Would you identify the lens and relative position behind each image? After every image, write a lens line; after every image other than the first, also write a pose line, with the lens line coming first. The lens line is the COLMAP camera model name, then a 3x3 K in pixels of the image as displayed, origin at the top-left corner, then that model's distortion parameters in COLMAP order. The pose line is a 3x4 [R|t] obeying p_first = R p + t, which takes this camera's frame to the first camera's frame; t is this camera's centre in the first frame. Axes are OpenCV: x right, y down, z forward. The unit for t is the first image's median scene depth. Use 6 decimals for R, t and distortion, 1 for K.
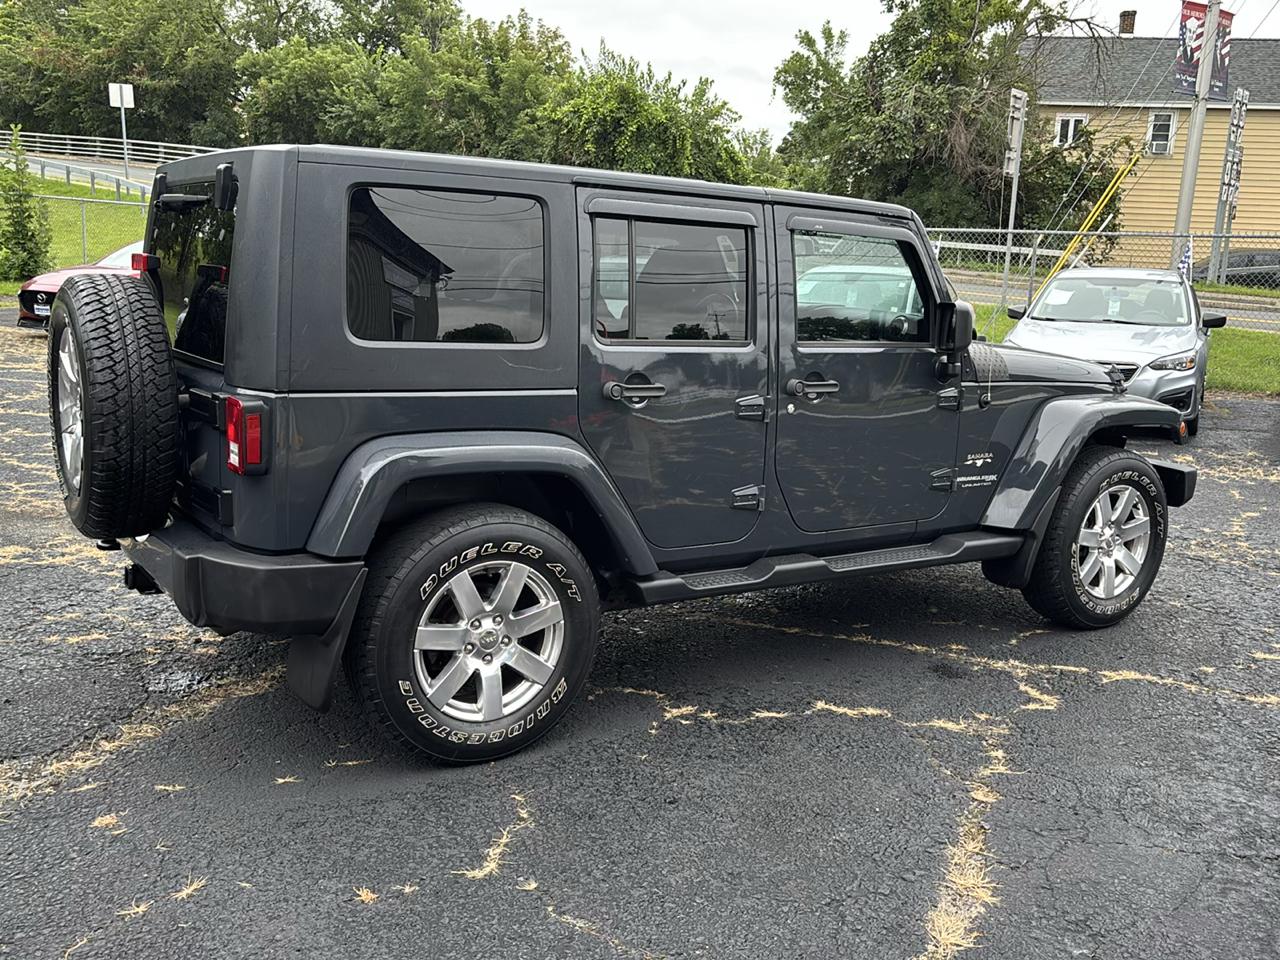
lens RADIAL K [[1238.0, 0, 642.9], [0, 1238.0, 477.9], [0, 0, 1]] dist [0.022098, 0.000000]
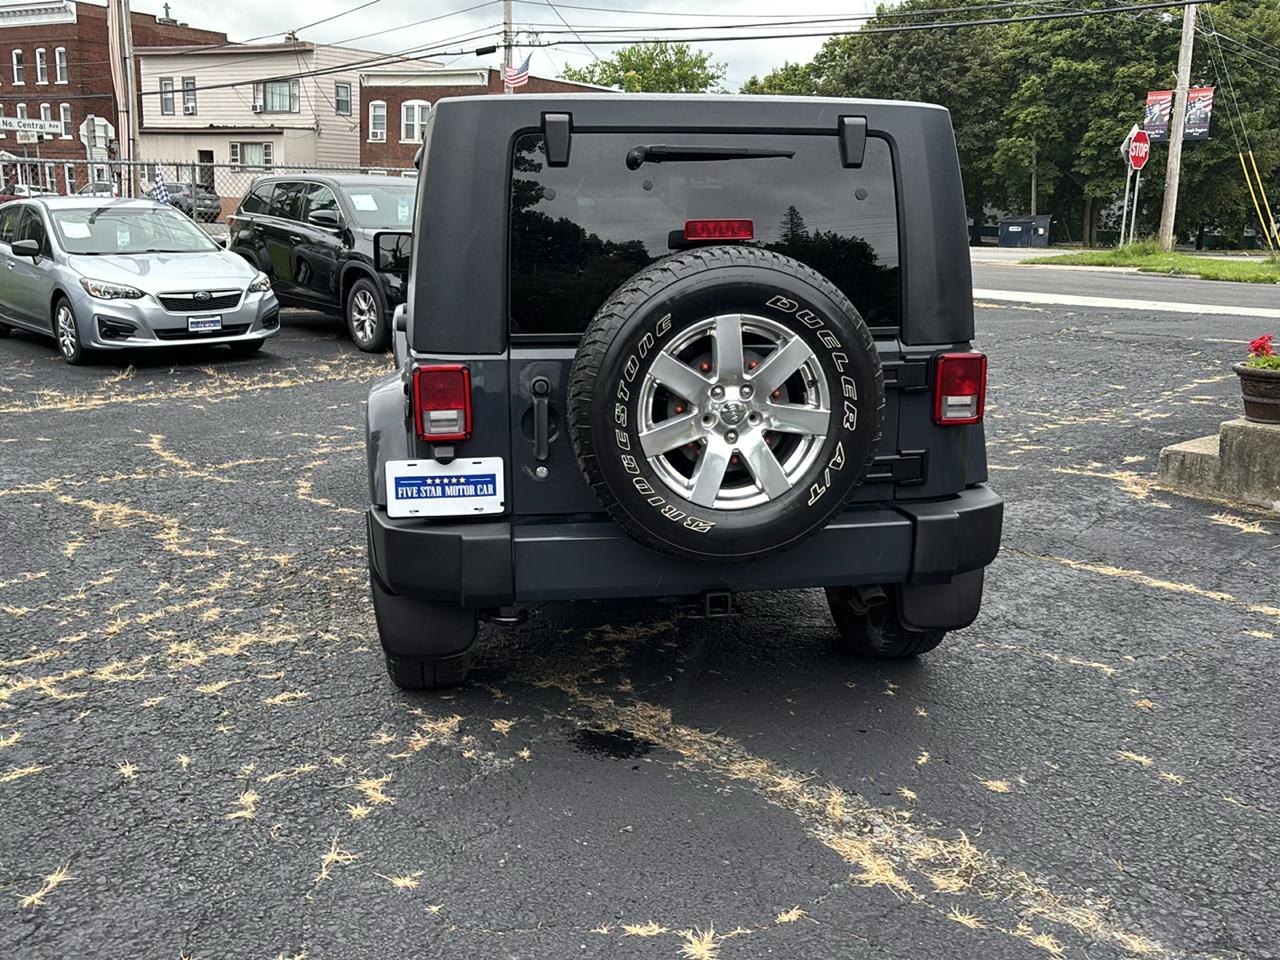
lens RADIAL K [[1238.0, 0, 641.8], [0, 1238.0, 471.2], [0, 0, 1]] dist [0.022098, 0.000000]
pose [[0.397206, -0.226259, 0.889401, -0.936552], [0.173622, 0.970157, 0.169263, -0.129027], [-0.901156, 0.087187, 0.424636, 0.550454]]
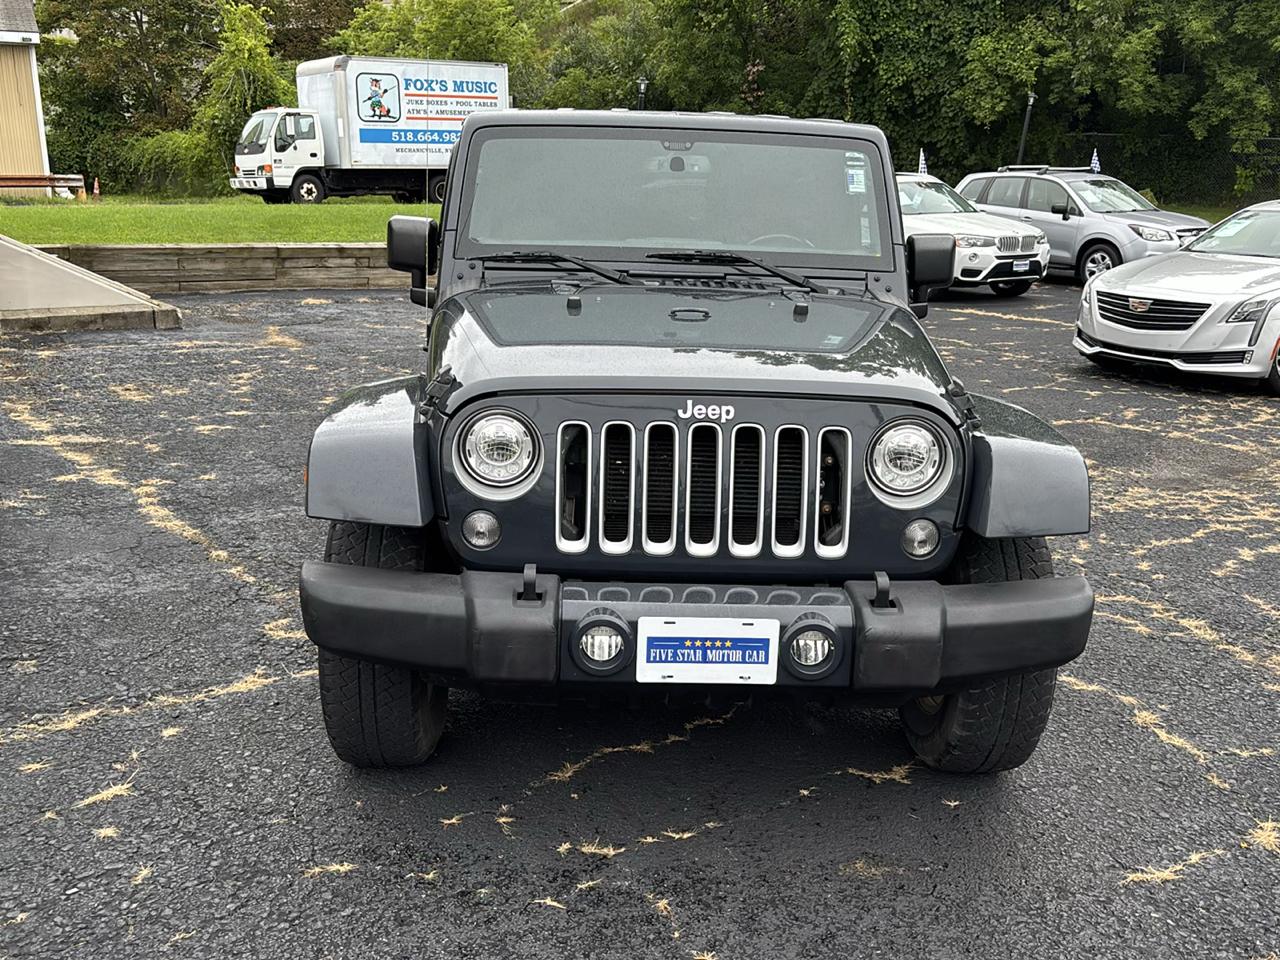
lens RADIAL K [[1238.0, 0, 642.3], [0, 1238.0, 473.6], [0, 0, 1]] dist [0.022098, 0.000000]
pose [[-0.513756, 0.157678, -0.843322, 0.888324], [-0.198417, 0.934480, 0.295599, -0.248150], [0.834677, 0.319195, -0.448808, 1.489888]]
